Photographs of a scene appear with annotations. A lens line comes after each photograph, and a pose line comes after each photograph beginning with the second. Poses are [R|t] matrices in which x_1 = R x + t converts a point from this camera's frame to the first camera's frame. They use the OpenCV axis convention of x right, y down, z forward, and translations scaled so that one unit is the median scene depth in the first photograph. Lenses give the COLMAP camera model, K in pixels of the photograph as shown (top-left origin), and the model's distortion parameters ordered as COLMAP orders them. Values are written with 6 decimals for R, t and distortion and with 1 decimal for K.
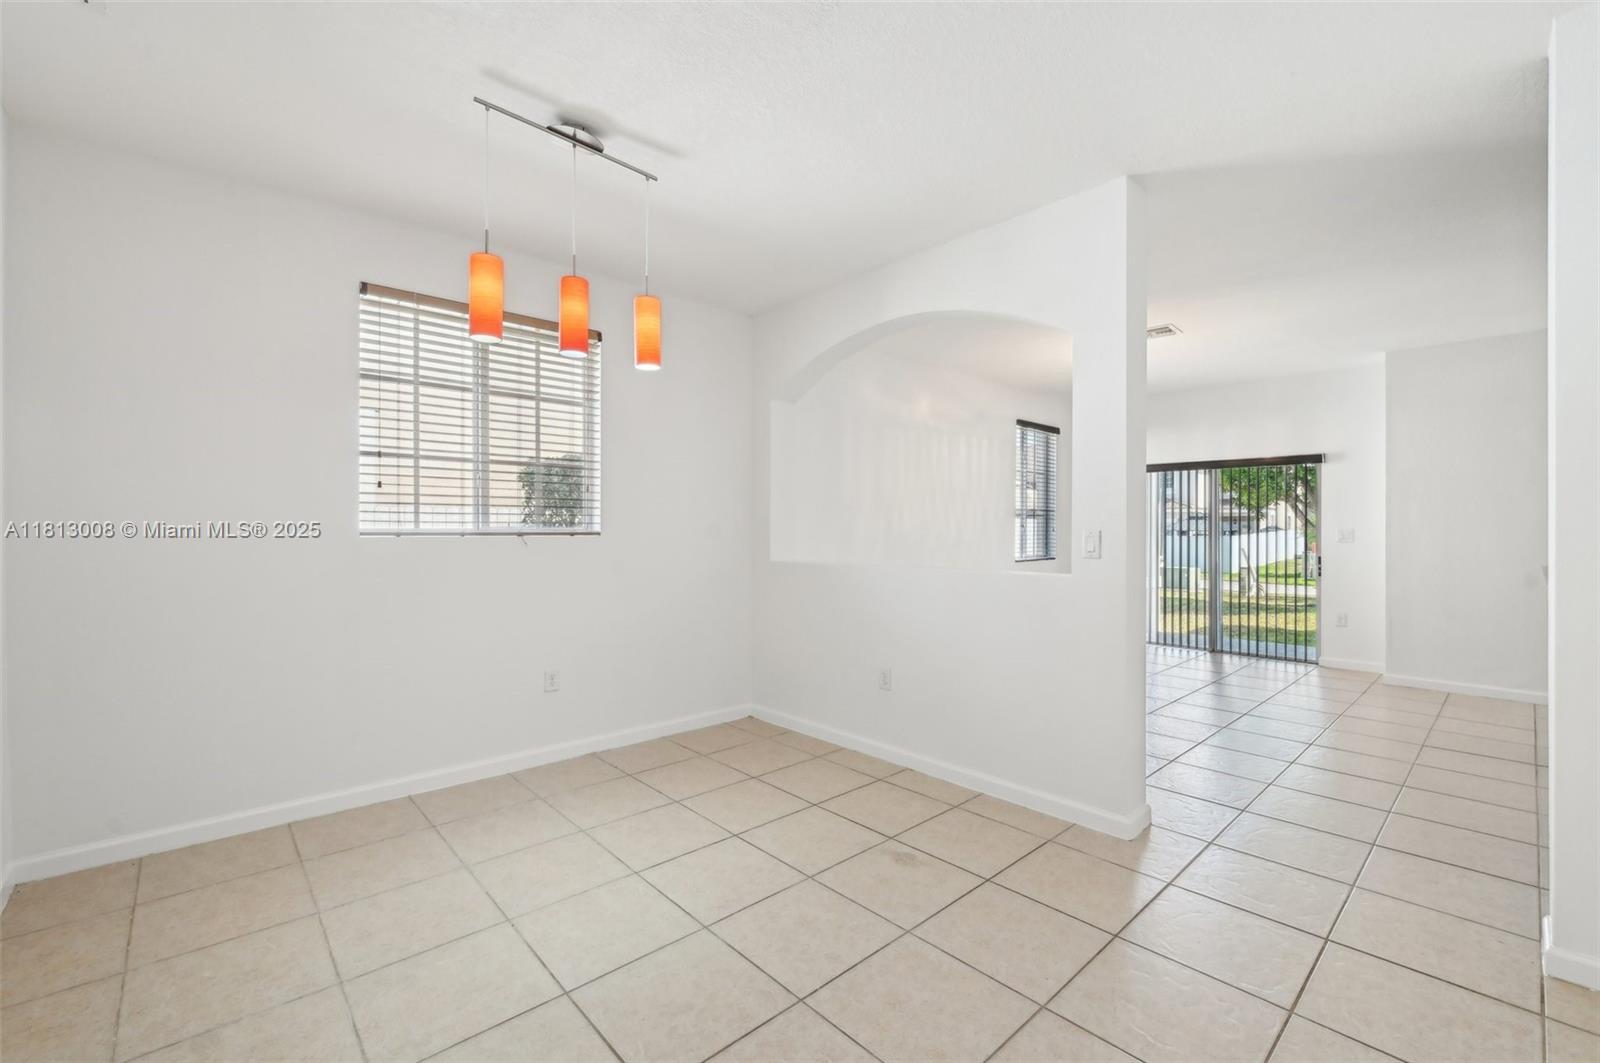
lens RADIAL K [[671.9, 0, 798.9], [0, 671.9, 526.3], [0, 0, 1]] dist [-0.007414, -0.000131]
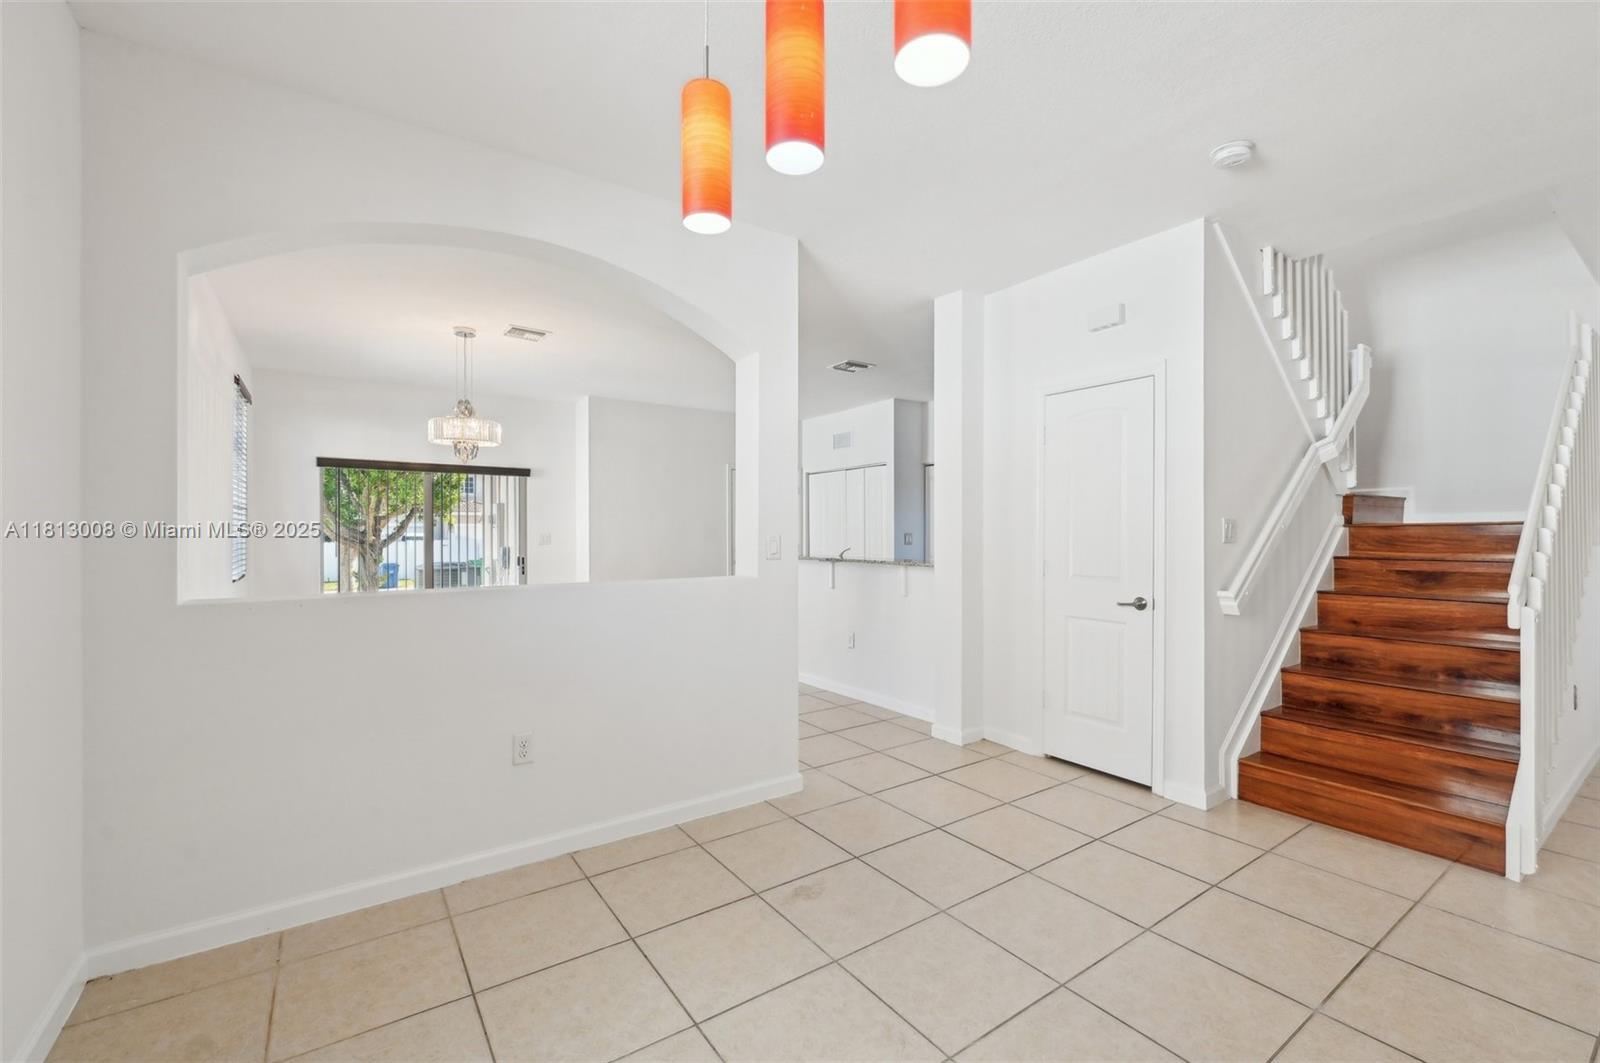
lens RADIAL K [[671.9, 0, 811.2], [0, 671.9, 530.2], [0, 0, 1]] dist [-0.007414, -0.000131]
pose [[0.123430, 0.003920, 0.992345, -0.528527], [-0.002331, 0.999991, -0.003660, 0.001399], [-0.992350, -0.001861, 0.123438, 0.615249]]
